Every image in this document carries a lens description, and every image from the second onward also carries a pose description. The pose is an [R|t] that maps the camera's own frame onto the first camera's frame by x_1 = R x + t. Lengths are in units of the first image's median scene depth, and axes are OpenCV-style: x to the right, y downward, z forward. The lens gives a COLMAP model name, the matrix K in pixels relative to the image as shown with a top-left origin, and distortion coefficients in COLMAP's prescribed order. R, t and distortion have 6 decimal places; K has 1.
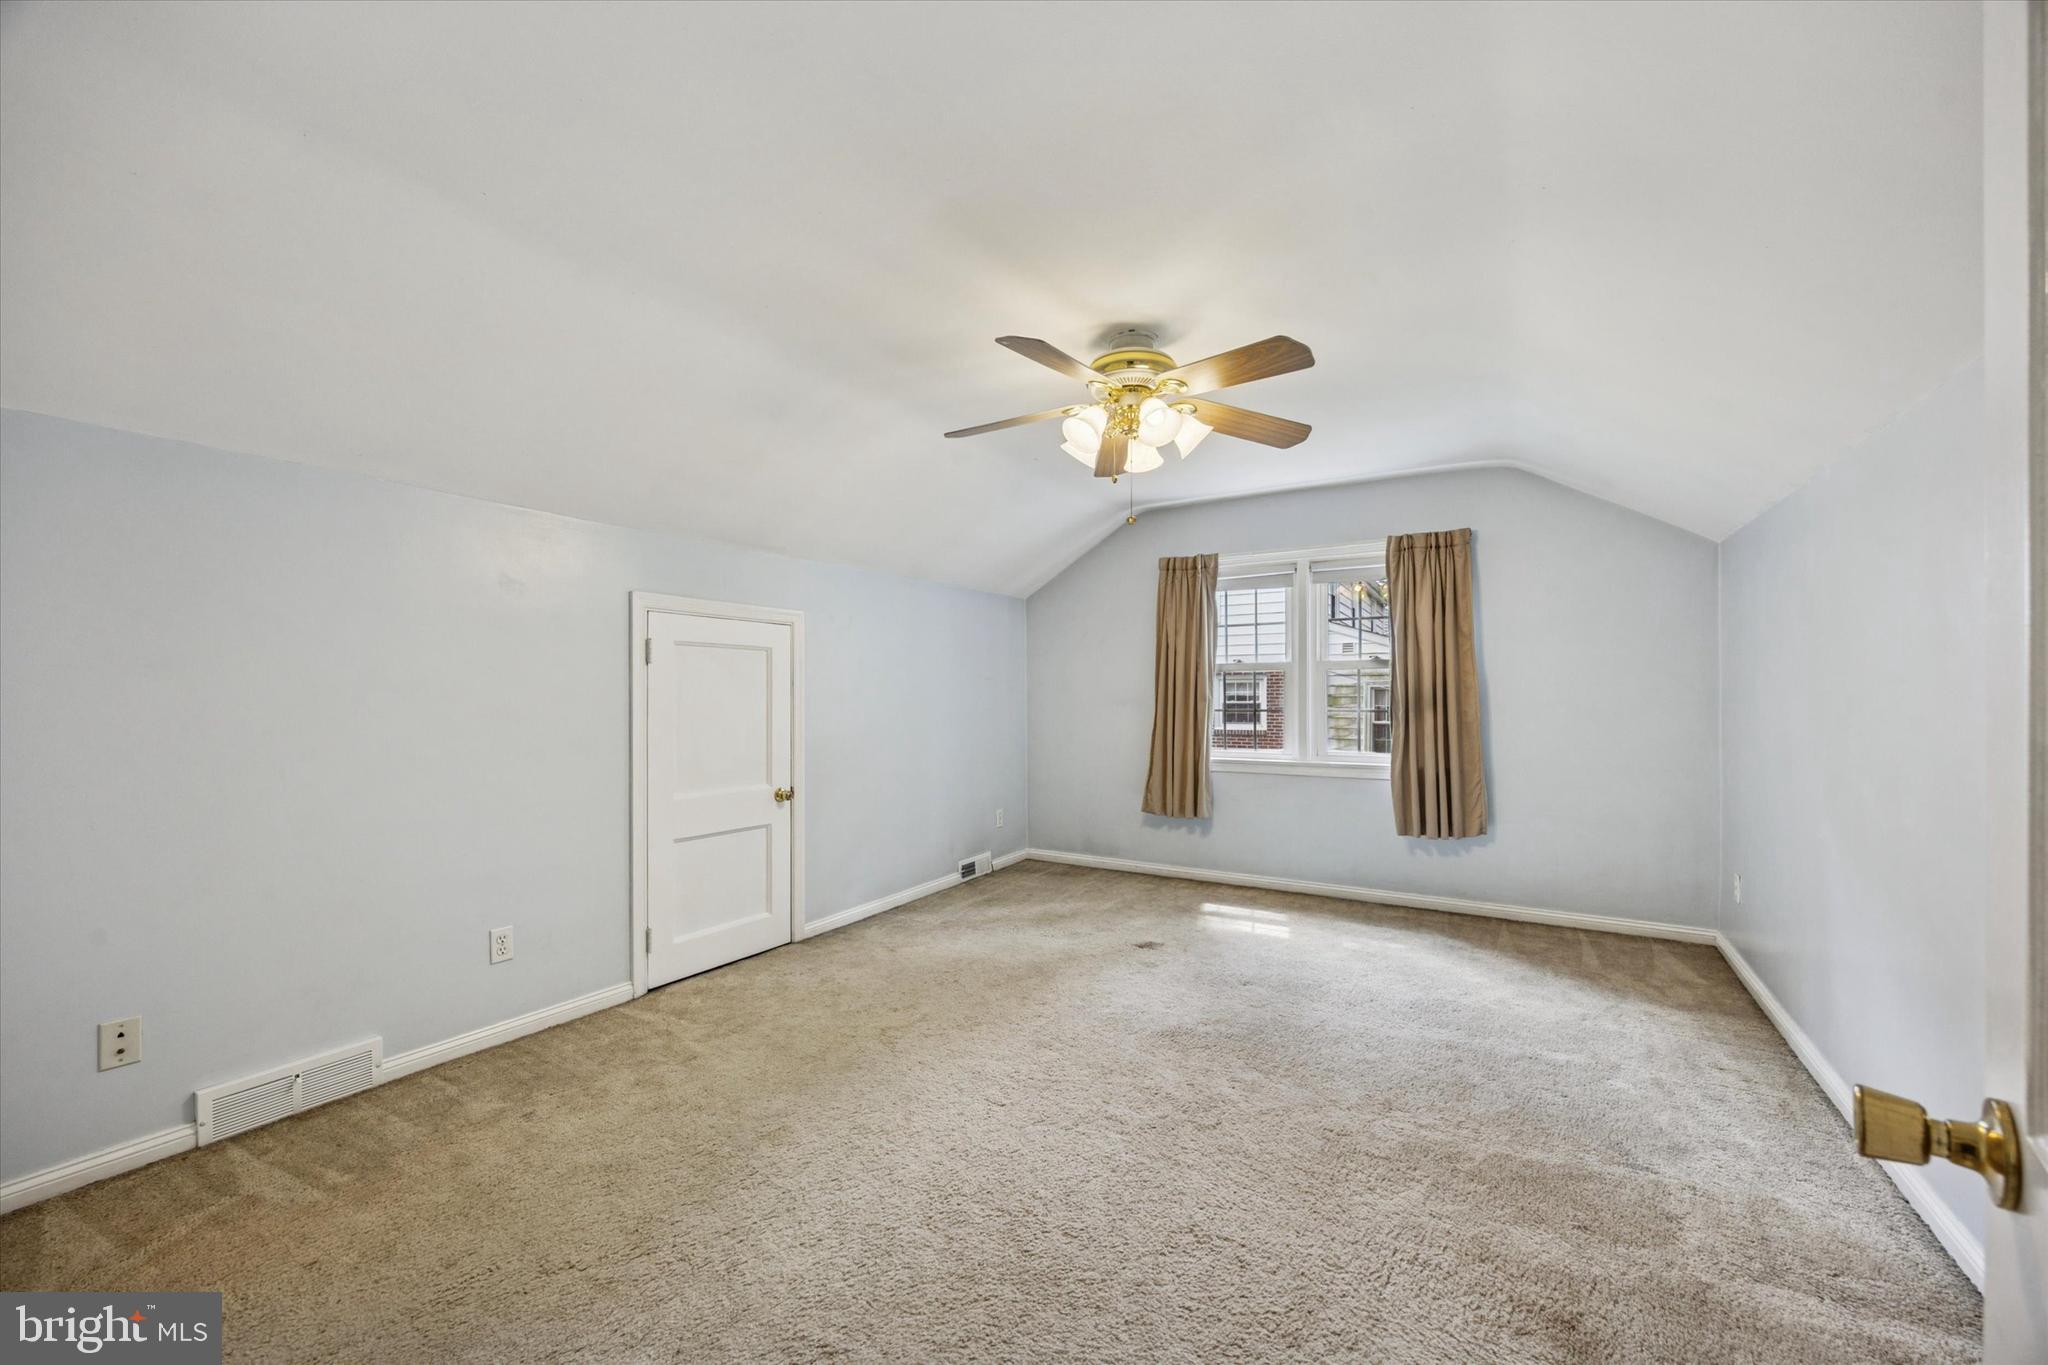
lens RADIAL K [[781.2, 0, 1029.5], [0, 781.2, 688.8], [0, 0, 1]] dist [0.000176, -0.000038]
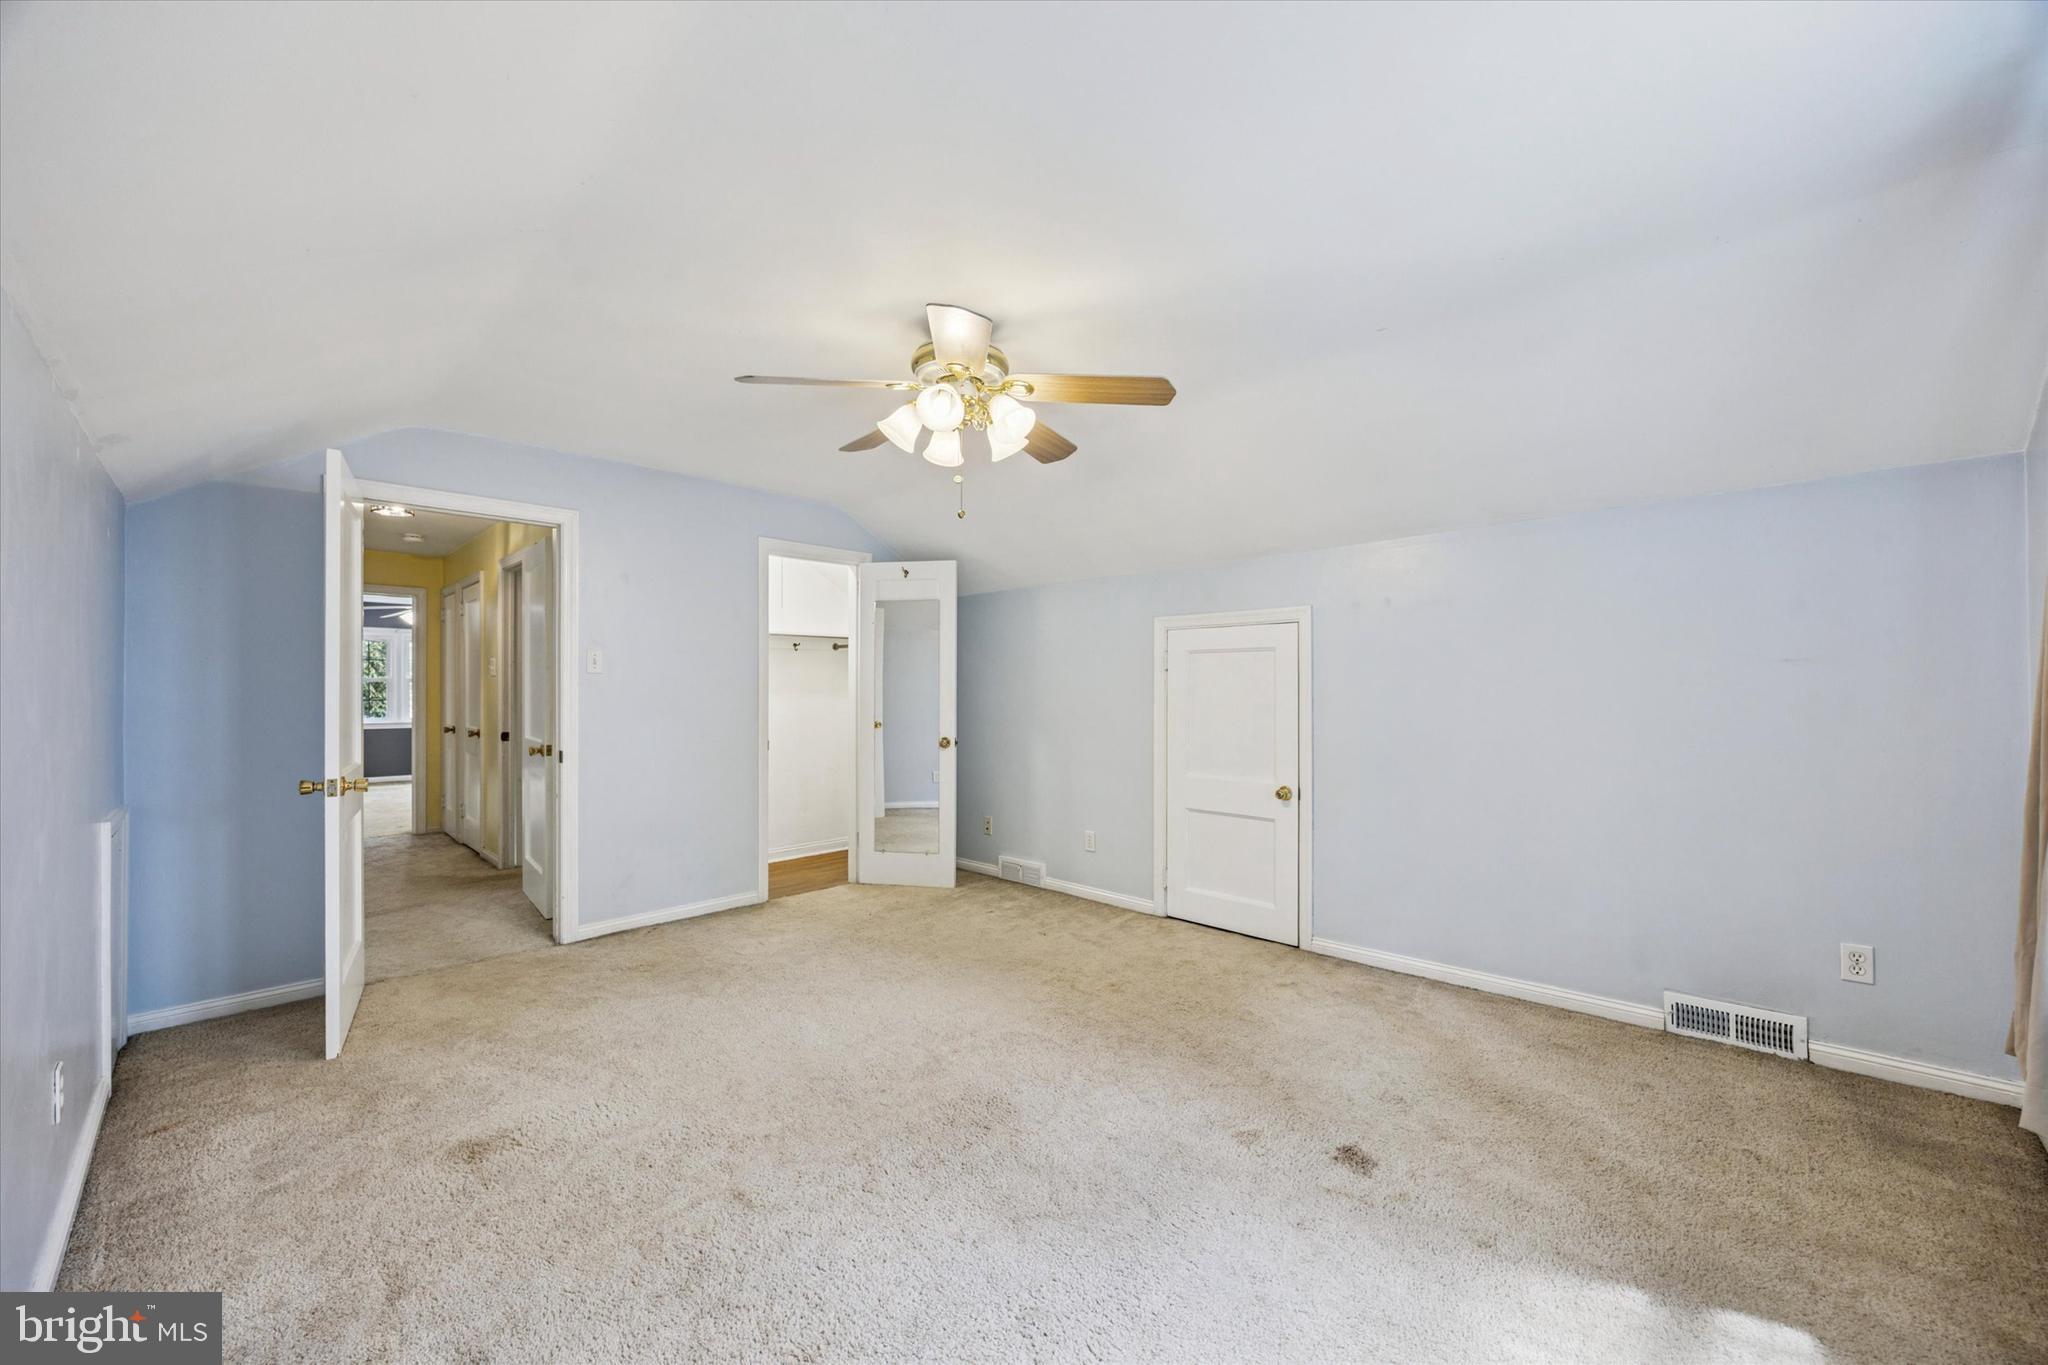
lens RADIAL K [[781.2, 0, 1029.5], [0, 781.2, 688.8], [0, 0, 1]] dist [0.000176, -0.000038]
pose [[-0.213431, -0.001123, -0.976957, 0.741793], [0.015293, 0.999873, -0.004490, 0.001039], [0.976838, -0.015899, -0.213387, 0.912367]]
